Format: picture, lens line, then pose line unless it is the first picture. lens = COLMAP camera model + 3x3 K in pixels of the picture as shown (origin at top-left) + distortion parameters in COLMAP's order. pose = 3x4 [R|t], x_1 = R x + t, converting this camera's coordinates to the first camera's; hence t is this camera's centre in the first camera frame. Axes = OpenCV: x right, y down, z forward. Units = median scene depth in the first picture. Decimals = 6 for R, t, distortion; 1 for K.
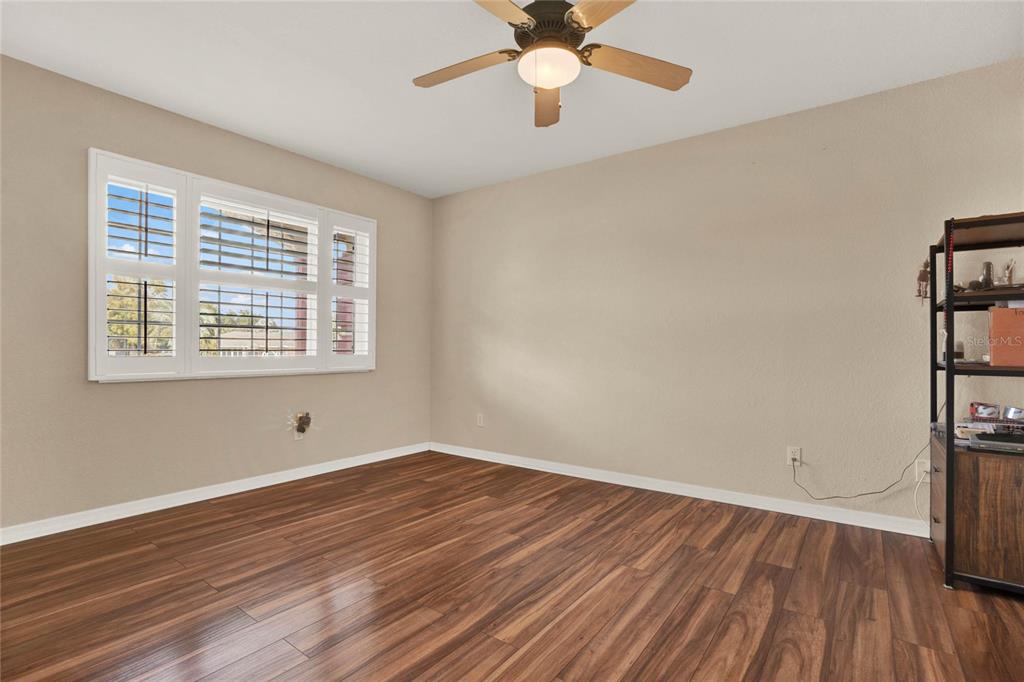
lens RADIAL K [[496.6, 0, 514.3], [0, 496.6, 345.6], [0, 0, 1]] dist [-0.001595, 0.000967]
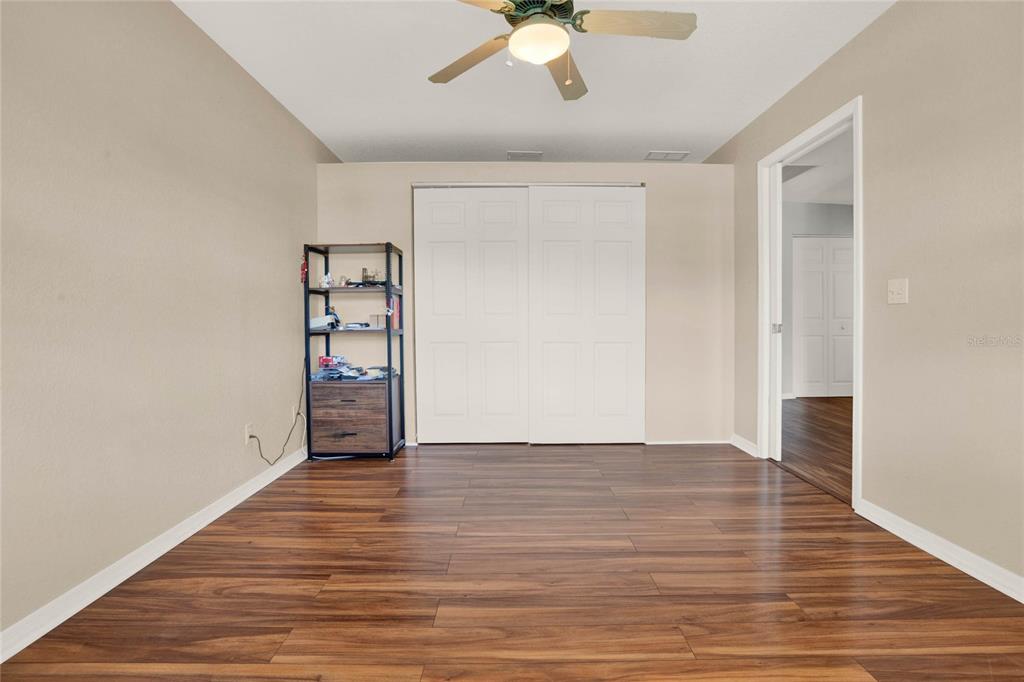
lens RADIAL K [[496.6, 0, 513.0], [0, 496.6, 336.0], [0, 0, 1]] dist [-0.001595, 0.000967]
pose [[-0.592804, -0.025494, 0.804943, -0.525793], [-0.002016, 0.999543, 0.030173, 0.005613], [-0.805344, 0.016264, -0.592584, 1.206812]]
